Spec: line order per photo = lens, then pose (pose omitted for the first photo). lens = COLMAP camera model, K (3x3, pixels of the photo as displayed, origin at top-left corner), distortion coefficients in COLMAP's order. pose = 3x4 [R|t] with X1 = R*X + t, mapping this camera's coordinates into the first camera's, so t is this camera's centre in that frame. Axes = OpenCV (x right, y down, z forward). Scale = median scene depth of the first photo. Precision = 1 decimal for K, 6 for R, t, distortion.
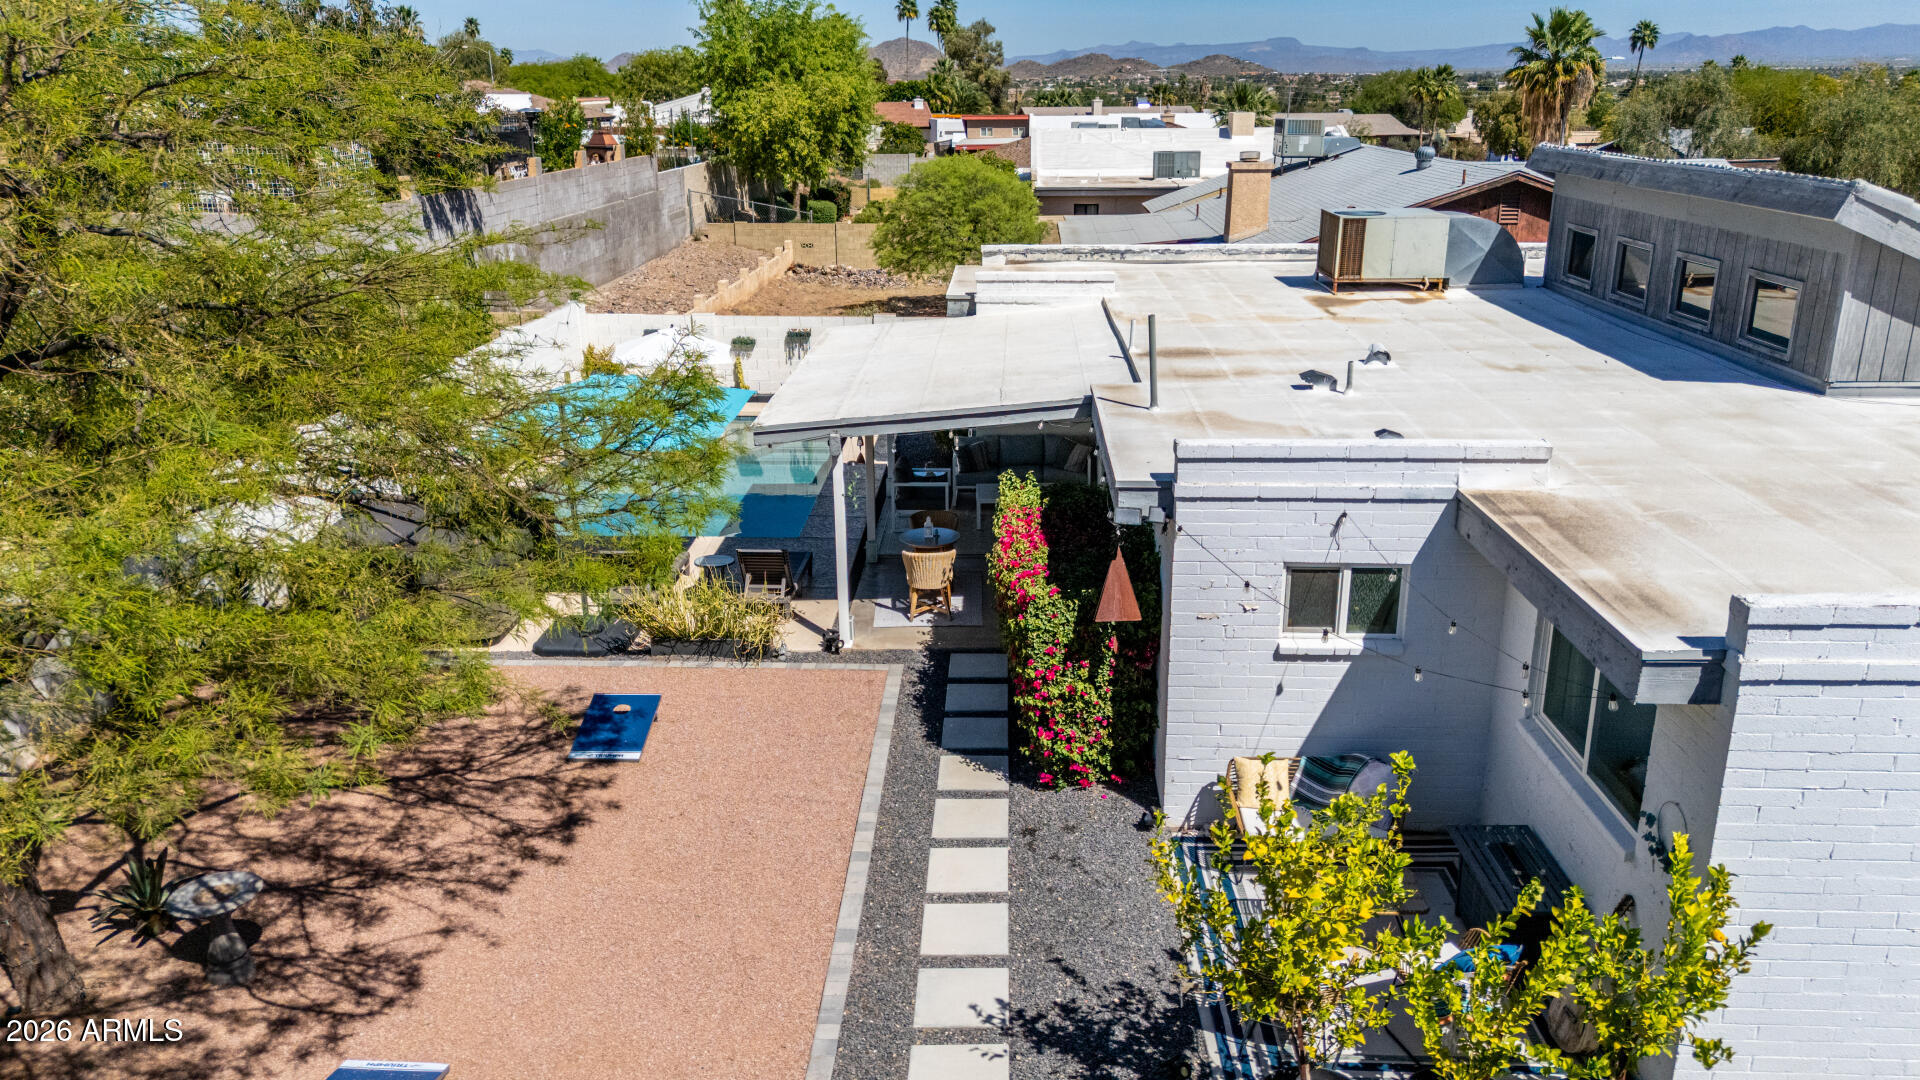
lens RADIAL K [[1420.6, 0, 973.3], [0, 1420.6, 536.7], [0, 0, 1]] dist [0.089599, -0.128734]
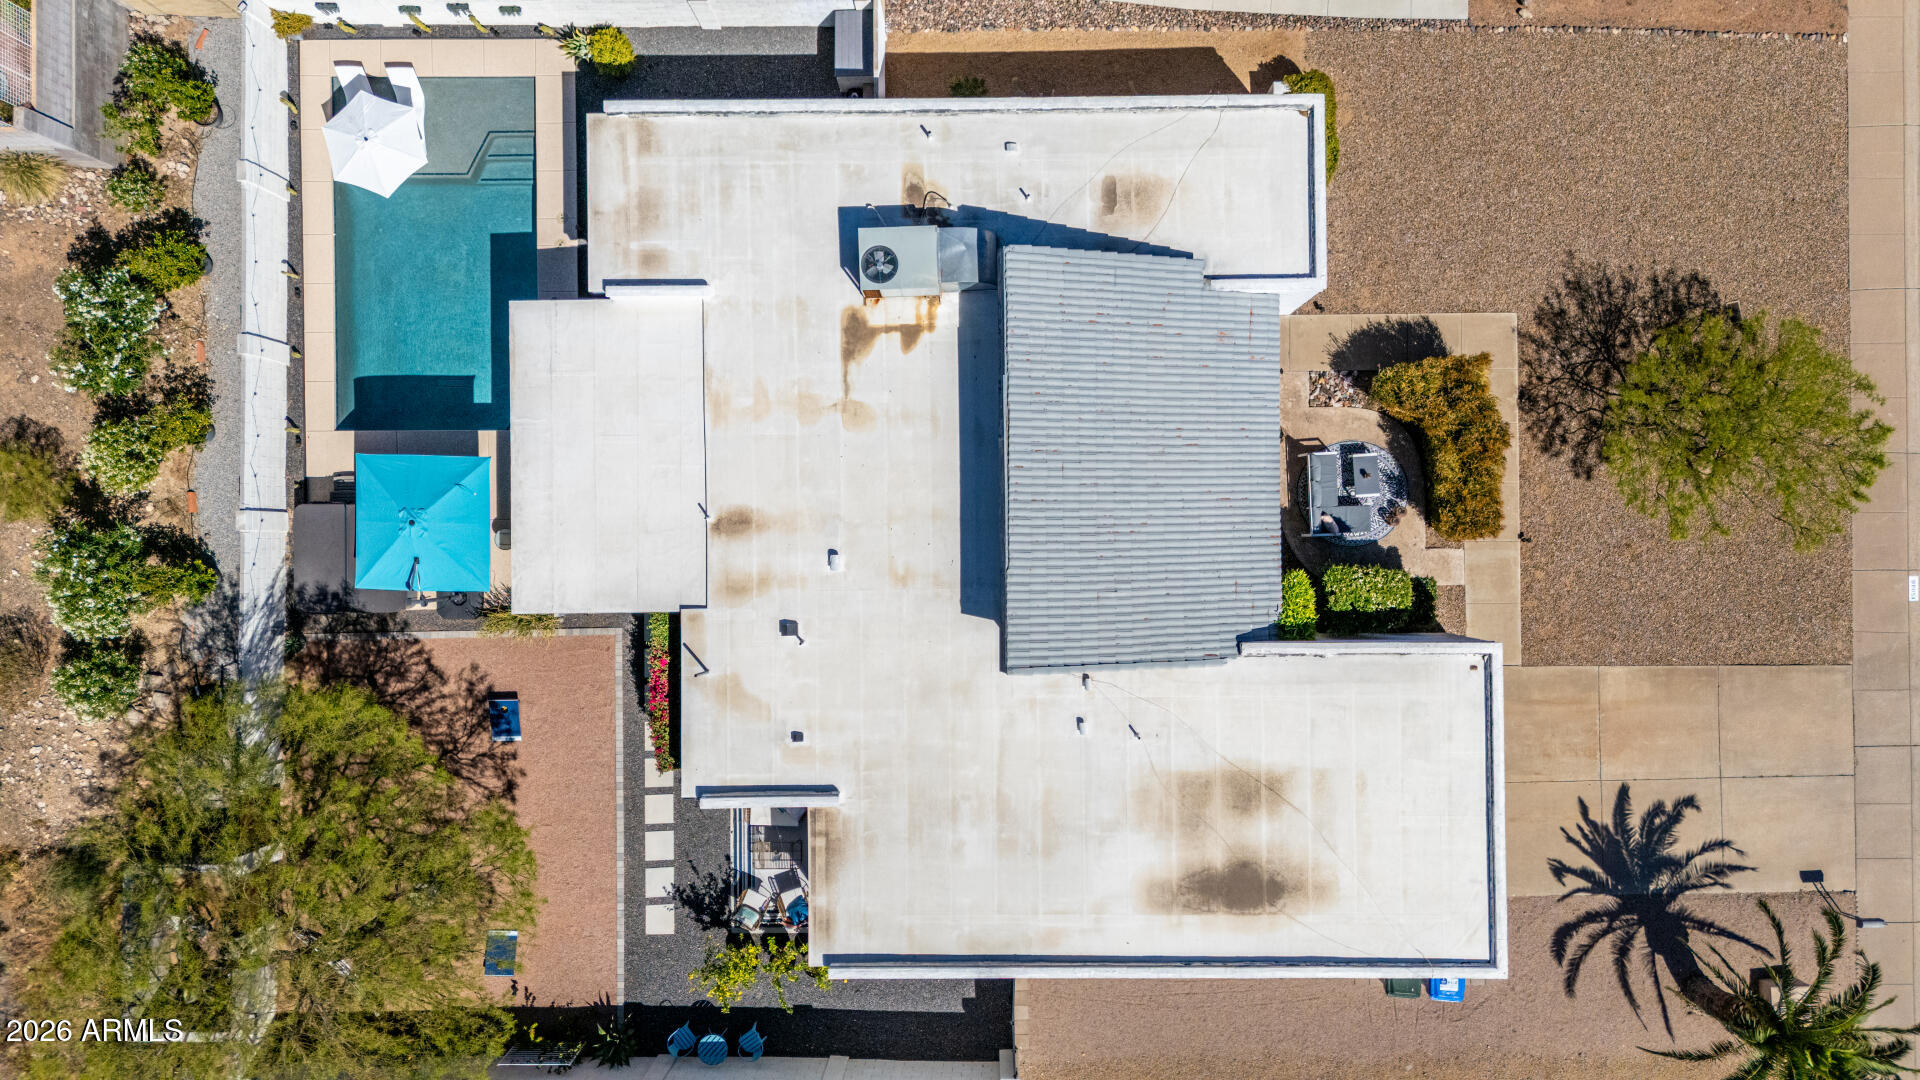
lens RADIAL K [[1420.6, 0, 973.3], [0, 1420.6, 536.7], [0, 0, 1]] dist [0.089599, -0.128734]
pose [[0.999259, -0.035005, -0.016032, 0.628013], [0.026083, 0.309195, 0.950641, -2.407405], [-0.028321, -0.950354, 0.309879, 0.567897]]
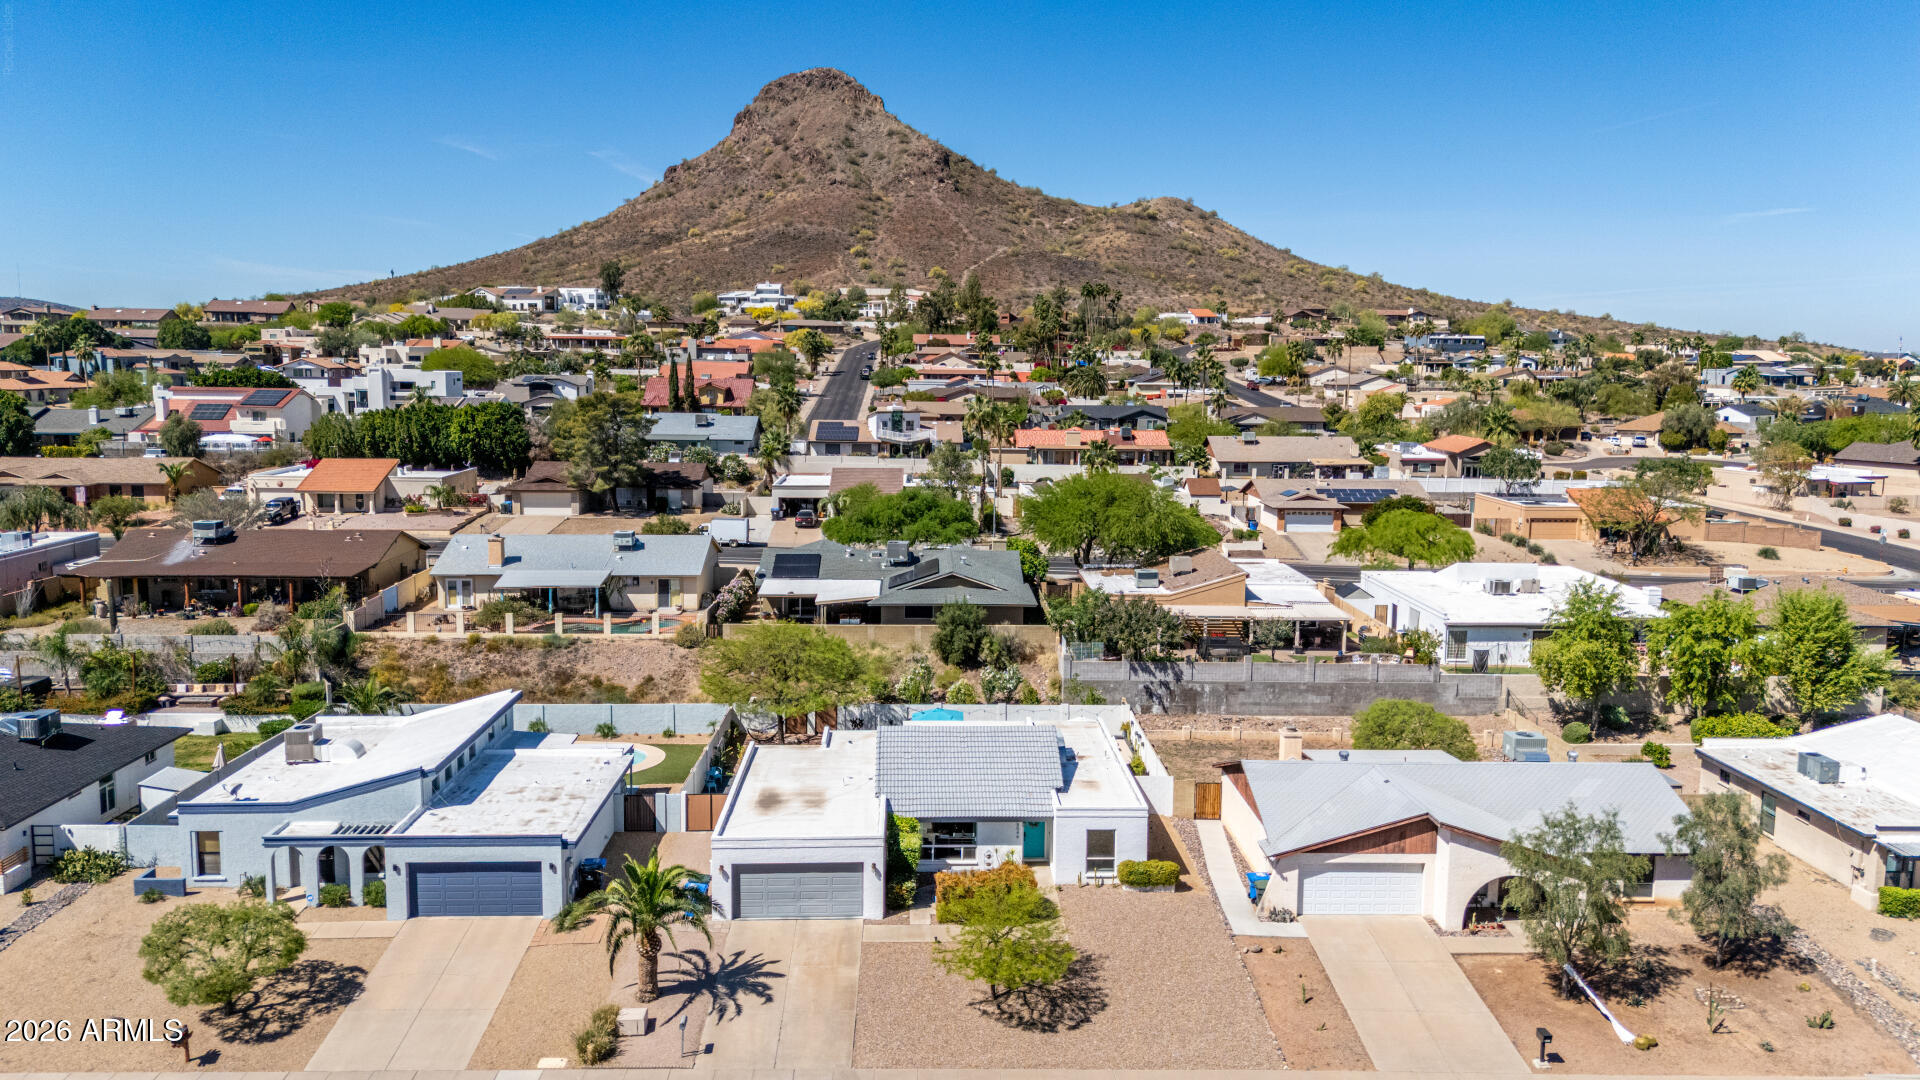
lens RADIAL K [[1460.2, 0, 973.9], [0, 1460.2, 564.2], [0, 0, 1]] dist [0.136841, -0.195376]
pose [[0.072790, 0.157394, -0.984850, 5.891547], [-0.310597, 0.941941, 0.127580, -1.613922], [0.947751, 0.296605, 0.117450, 0.573681]]
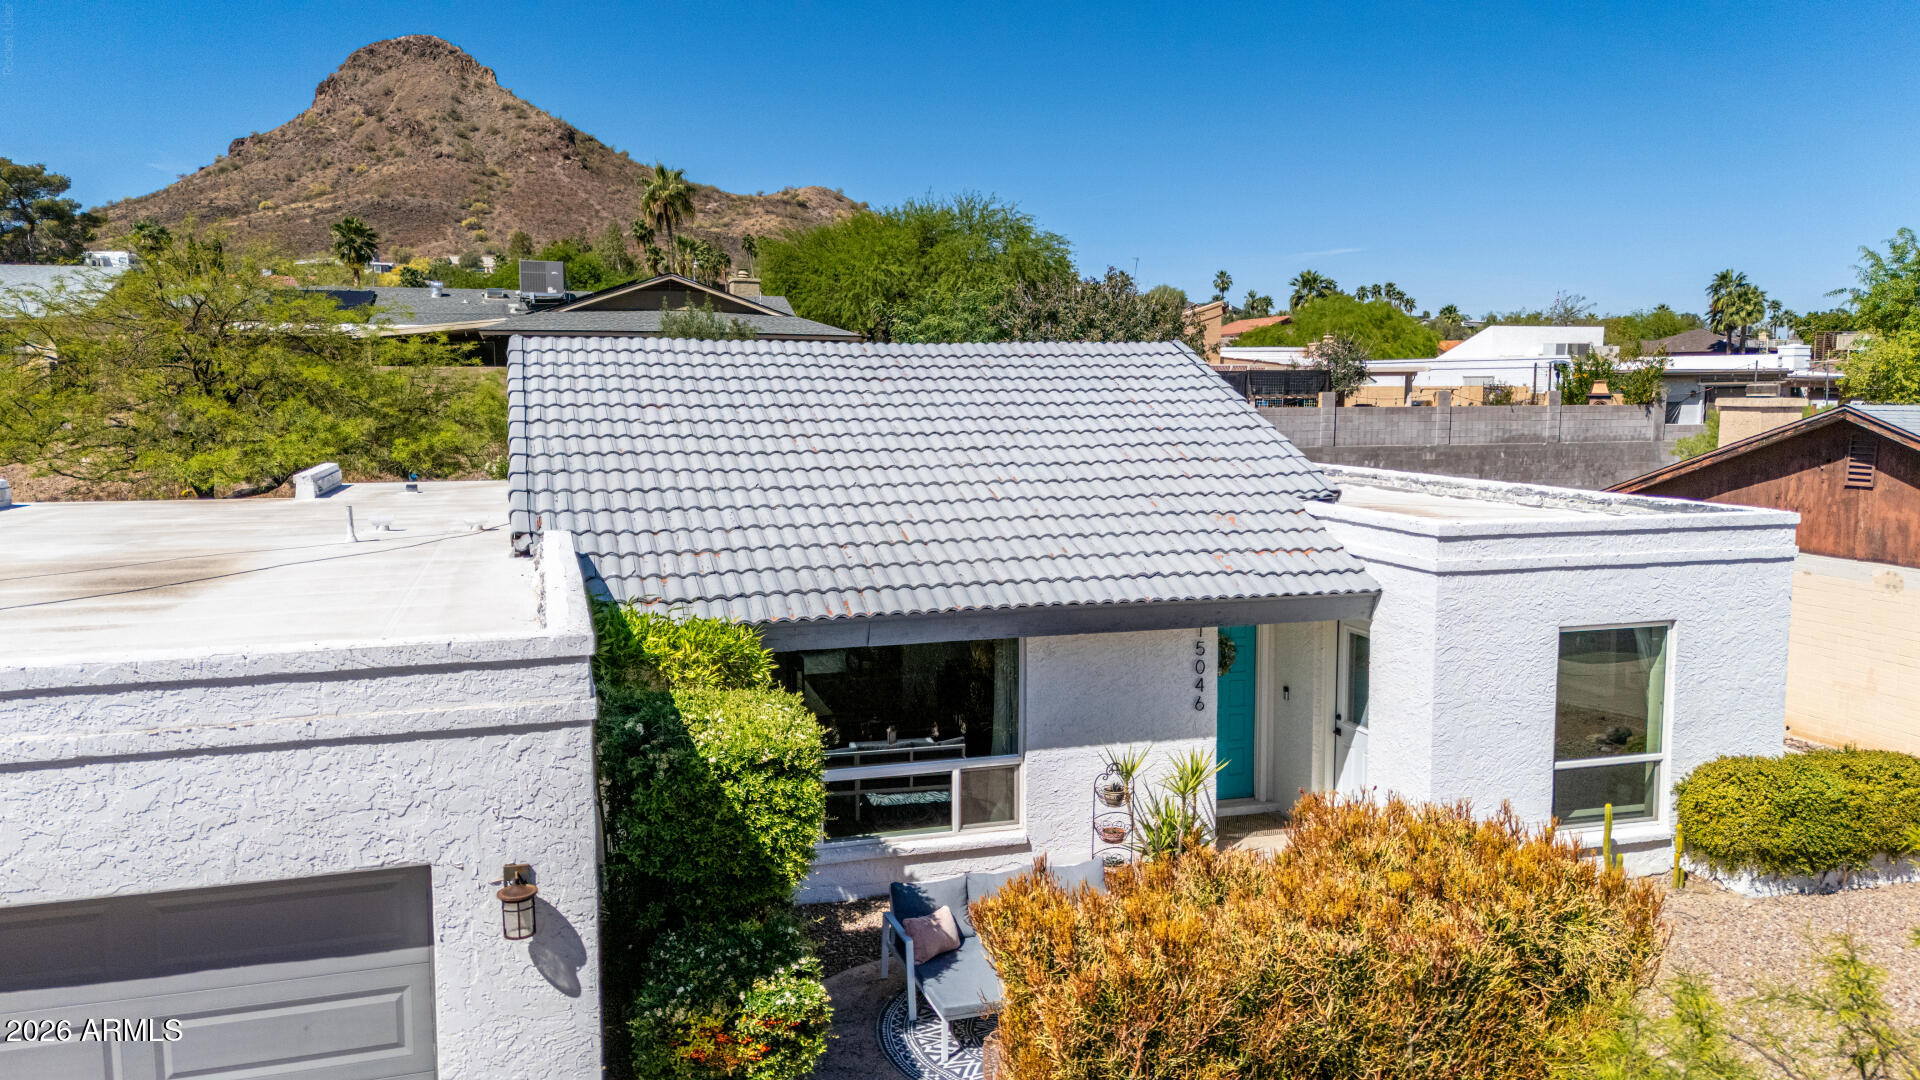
lens RADIAL K [[1421.1, 0, 968.7], [0, 1421.1, 540.5], [0, 0, 1]] dist [0.063896, -0.049545]
pose [[0.316358, 0.103768, -0.942948, 2.013982], [-0.282547, 0.959193, 0.010762, -0.208518], [0.905586, 0.263022, 0.332767, 1.040489]]
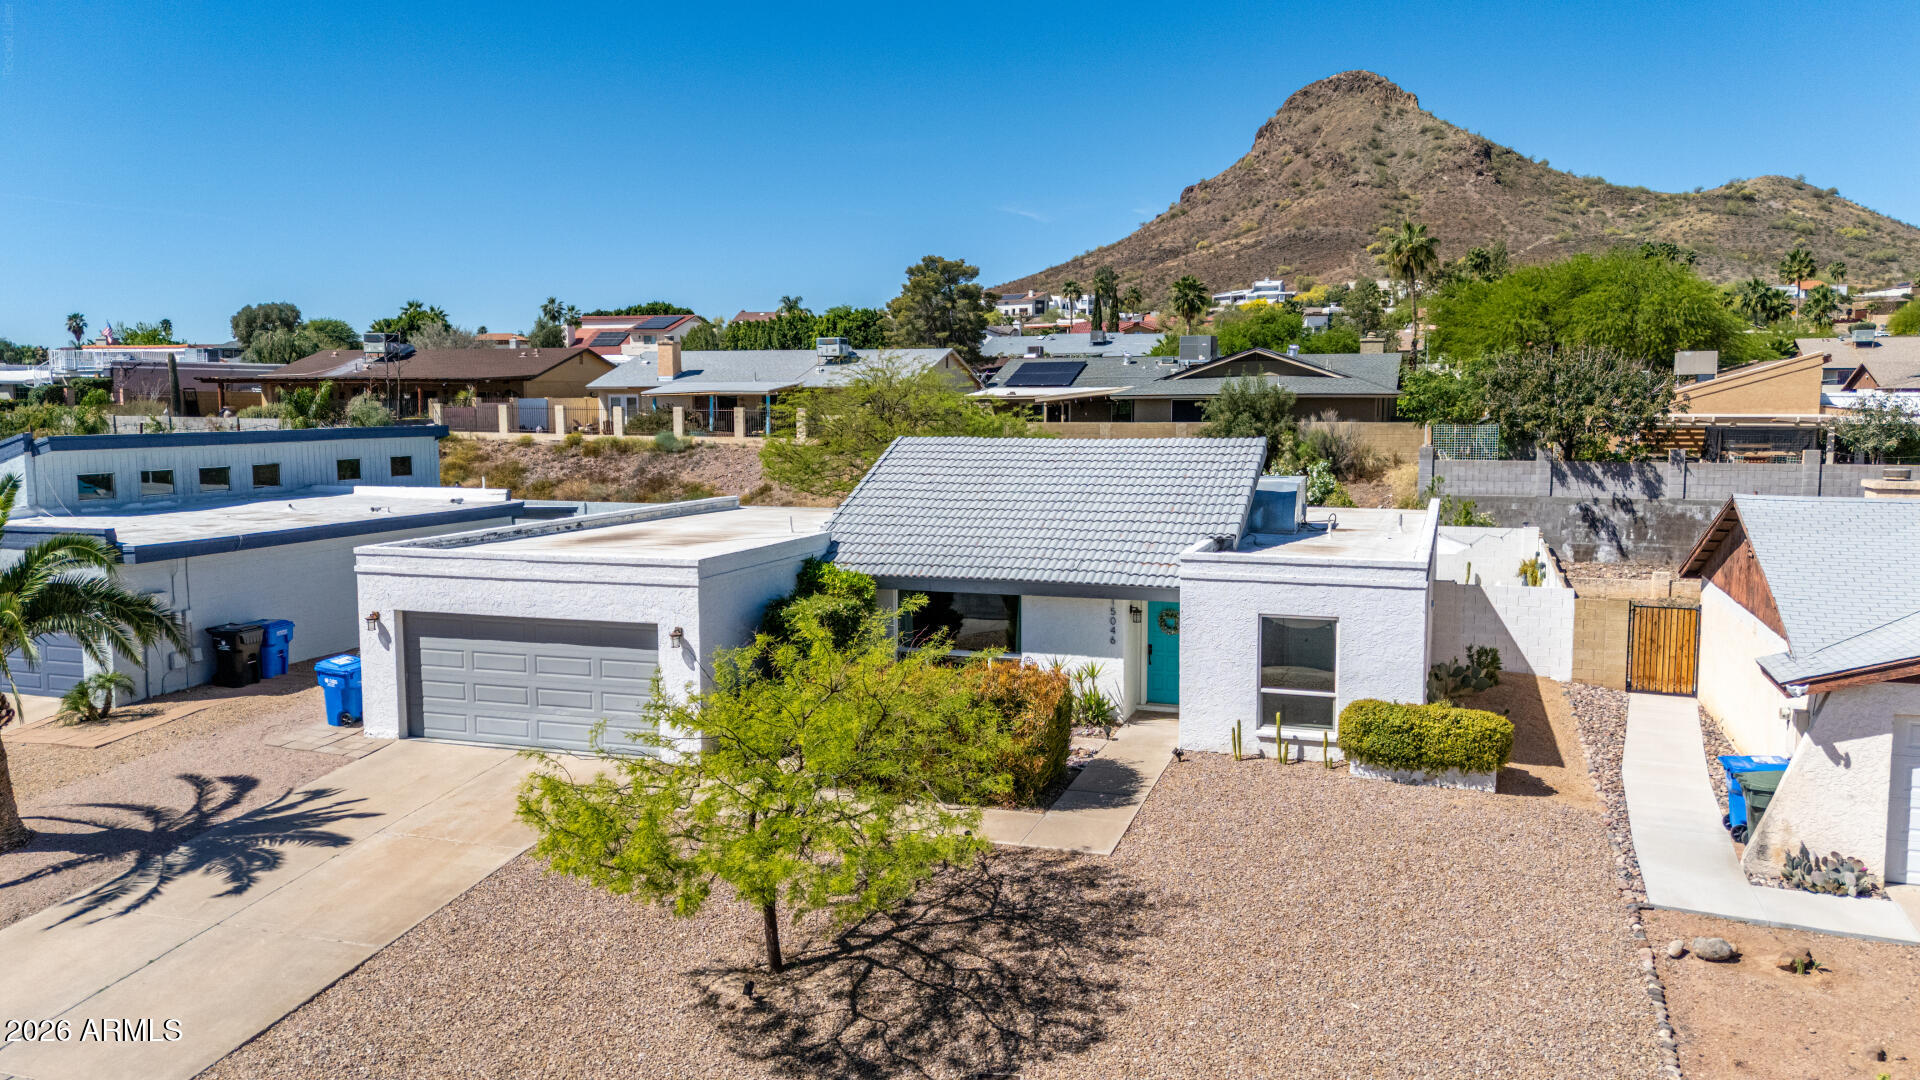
lens RADIAL K [[1433.4, 0, 965.3], [0, 1433.4, 548.6], [0, 0, 1]] dist [0.076848, -0.077287]
pose [[-0.300715, 0.100534, -0.948400, 3.095542], [-0.283885, 0.939916, 0.189648, -0.588366], [0.910483, 0.326267, -0.254107, 1.882890]]
